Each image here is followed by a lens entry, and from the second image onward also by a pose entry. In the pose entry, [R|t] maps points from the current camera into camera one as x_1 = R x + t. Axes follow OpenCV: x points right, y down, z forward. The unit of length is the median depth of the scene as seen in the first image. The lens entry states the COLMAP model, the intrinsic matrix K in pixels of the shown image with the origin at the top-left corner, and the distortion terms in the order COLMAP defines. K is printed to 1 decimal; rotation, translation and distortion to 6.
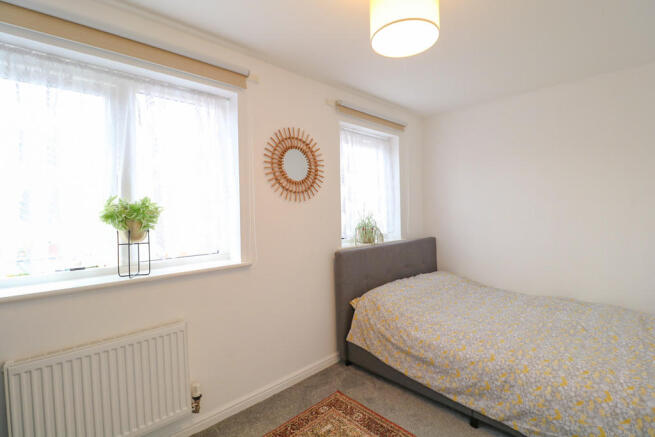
lens RADIAL K [[302.5, 0, 327.5], [0, 302.5, 218.5], [0, 0, 1]] dist [-0.000405, -0.014793]
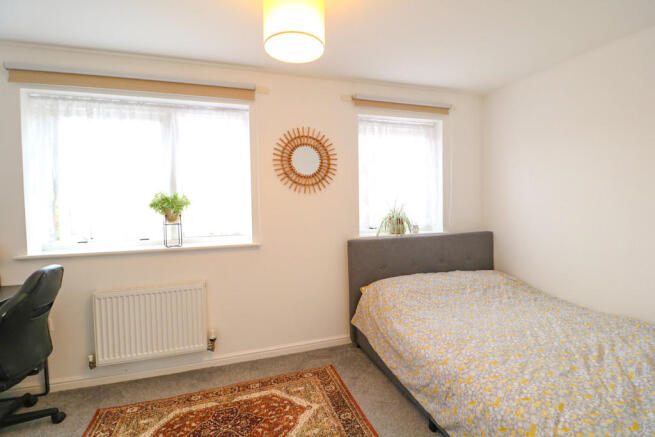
lens RADIAL K [[302.5, 0, 327.5], [0, 302.5, 218.5], [0, 0, 1]] dist [-0.000405, -0.014793]
pose [[0.903983, 0.031304, -0.426420, 0.469569], [-0.014430, 0.998982, 0.042745, -0.011261], [0.427324, -0.032488, 0.903515, 0.011885]]
